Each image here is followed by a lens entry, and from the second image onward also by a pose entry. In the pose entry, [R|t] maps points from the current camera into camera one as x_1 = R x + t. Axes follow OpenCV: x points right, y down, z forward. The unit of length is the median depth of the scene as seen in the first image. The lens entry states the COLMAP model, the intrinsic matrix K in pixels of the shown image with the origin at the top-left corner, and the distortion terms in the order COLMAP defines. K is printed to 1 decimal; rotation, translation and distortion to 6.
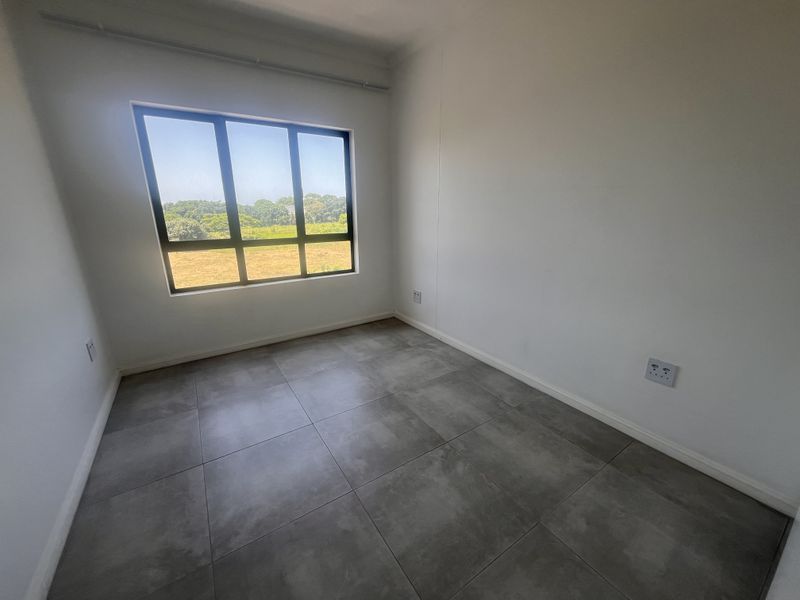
lens RADIAL K [[321.1, 0, 400.0], [0, 321.1, 300.0], [0, 0, 1]] dist [-0.000967, -0.000430]
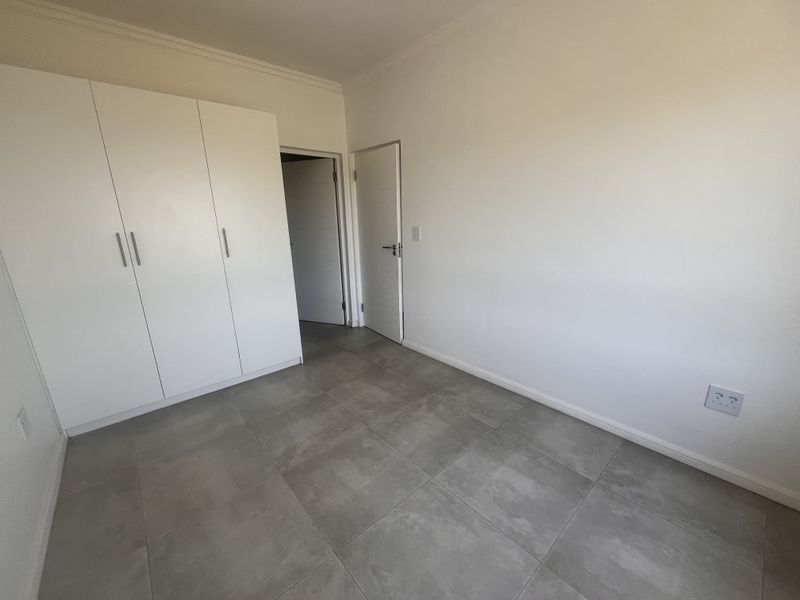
lens RADIAL K [[321.1, 0, 400.0], [0, 321.1, 300.0], [0, 0, 1]] dist [-0.000967, -0.000430]
pose [[-0.990139, 0.061449, -0.125893, -0.110159], [-0.011637, 0.859480, 0.511037, -0.467231], [0.139605, 0.507463, -0.850289, 1.509733]]
